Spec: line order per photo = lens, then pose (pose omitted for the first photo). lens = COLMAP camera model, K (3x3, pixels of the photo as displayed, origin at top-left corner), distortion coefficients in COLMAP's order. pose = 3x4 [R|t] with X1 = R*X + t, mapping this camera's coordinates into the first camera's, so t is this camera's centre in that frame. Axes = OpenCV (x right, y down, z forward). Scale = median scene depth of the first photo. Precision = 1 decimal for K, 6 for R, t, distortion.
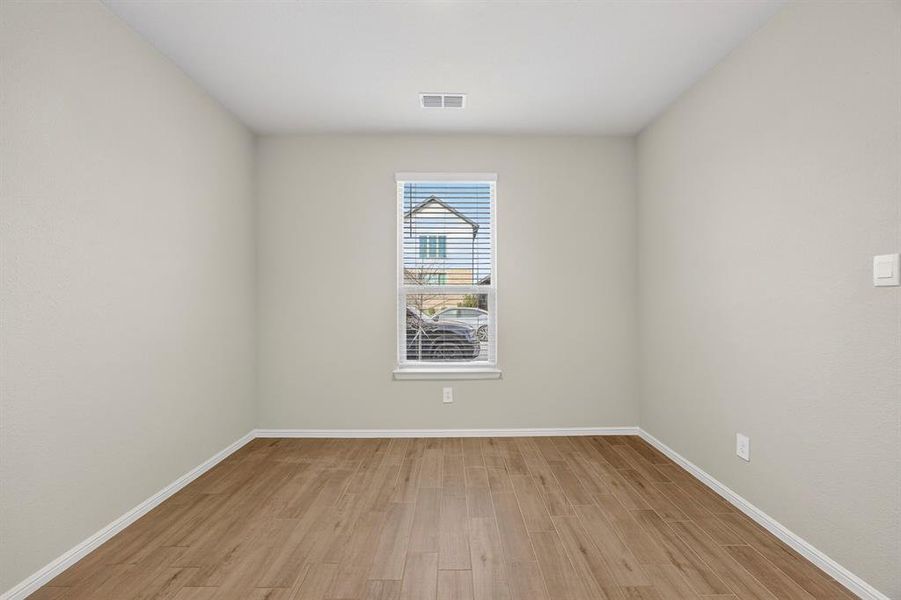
lens RADIAL K [[353.8, 0, 460.7], [0, 353.8, 291.3], [0, 0, 1]] dist [-0.024668, 0.008131]
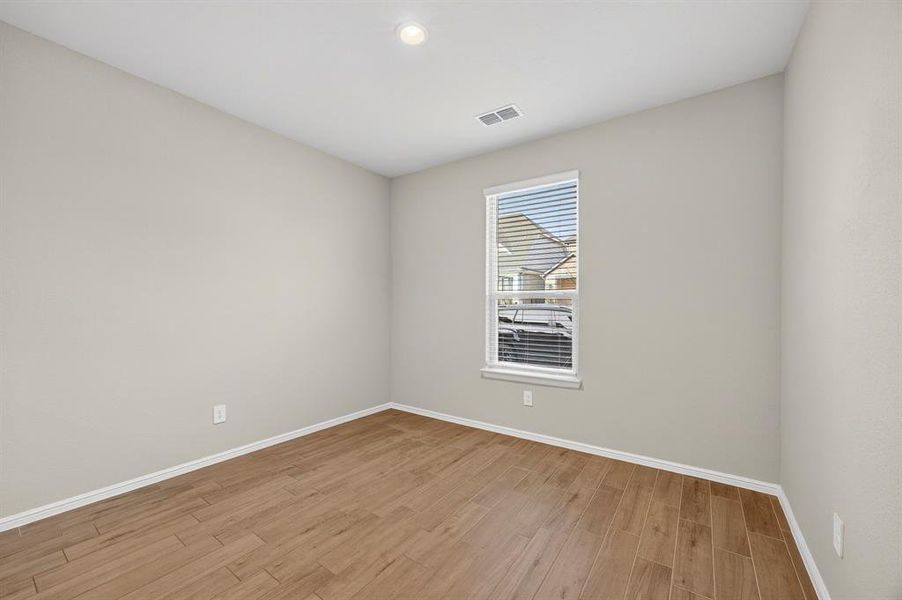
lens RADIAL K [[358.4, 0, 454.6], [0, 358.4, 302.8], [0, 0, 1]] dist [-0.023415, 0.008568]
pose [[0.810979, -0.000557, -0.585075, 0.468210], [0.009448, 0.999882, 0.012145, 0.002553], [0.584999, -0.015378, 0.810888, 0.049017]]
